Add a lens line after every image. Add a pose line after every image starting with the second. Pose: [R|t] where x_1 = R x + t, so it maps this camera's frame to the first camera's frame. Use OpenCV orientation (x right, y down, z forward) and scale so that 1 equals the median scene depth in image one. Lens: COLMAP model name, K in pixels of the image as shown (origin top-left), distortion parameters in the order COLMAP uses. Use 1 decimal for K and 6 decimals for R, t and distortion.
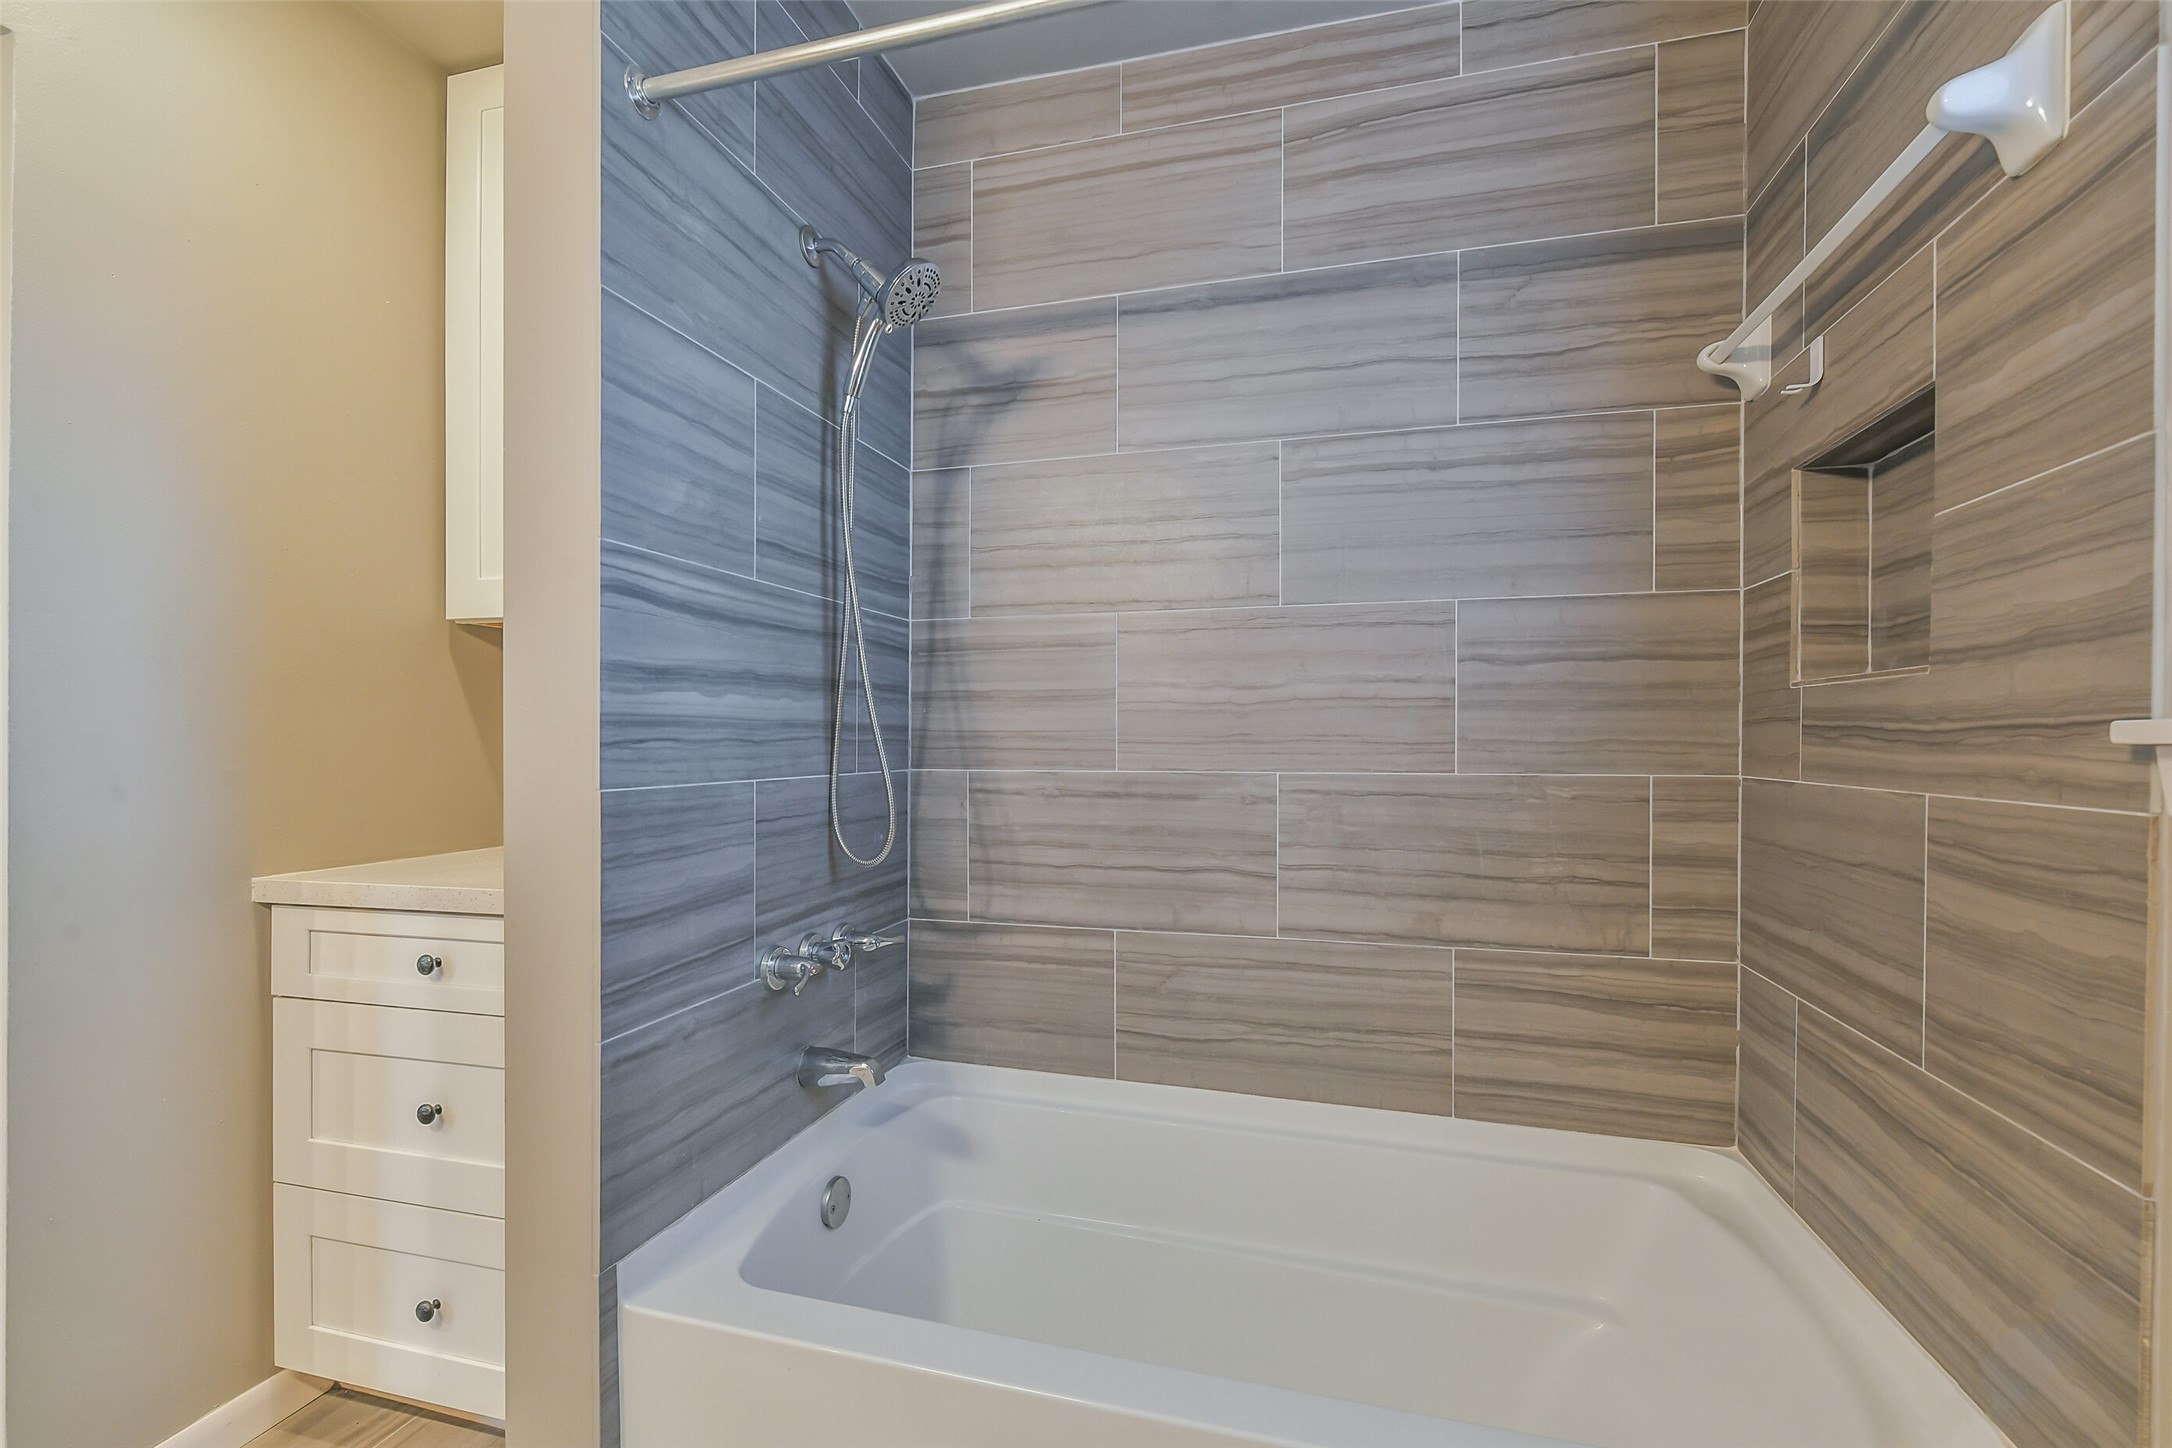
lens RADIAL K [[947.0, 0, 1088.1], [0, 947.0, 741.5], [0, 0, 1]] dist [-0.005293, -0.000040]
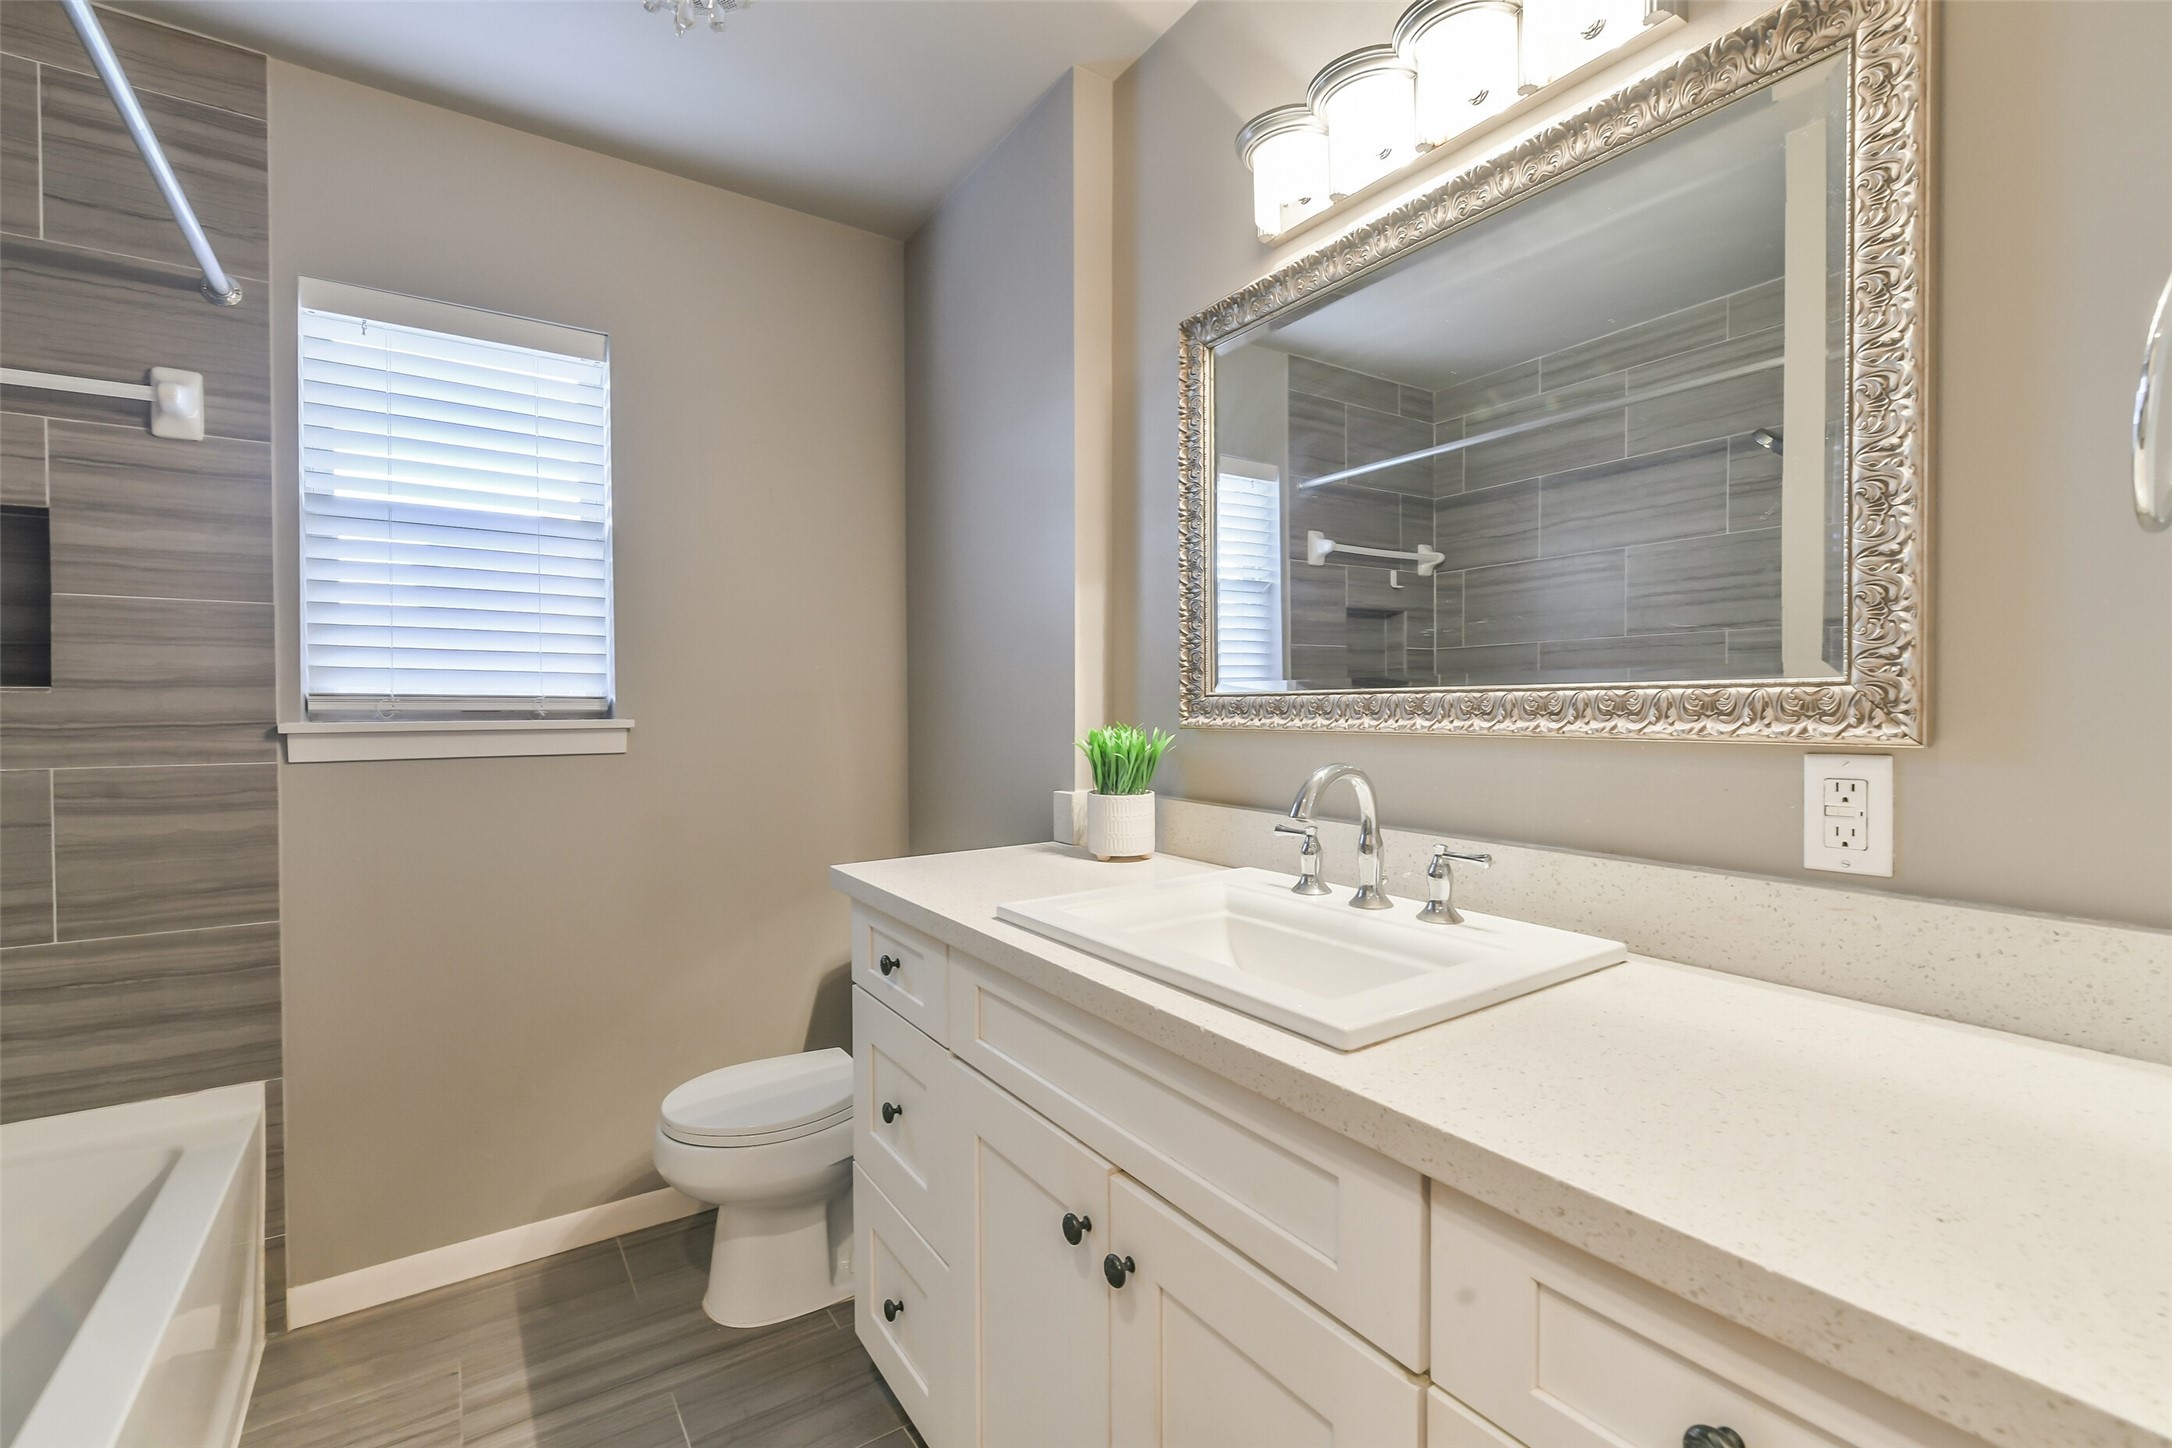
lens RADIAL K [[947.0, 0, 1086.3], [0, 947.0, 723.9], [0, 0, 1]] dist [-0.005293, -0.000040]
pose [[-0.759535, -0.004698, 0.650450, -1.602691], [0.006590, 0.999867, 0.014918, -0.035171], [-0.650433, 0.015617, -0.759403, 1.177214]]
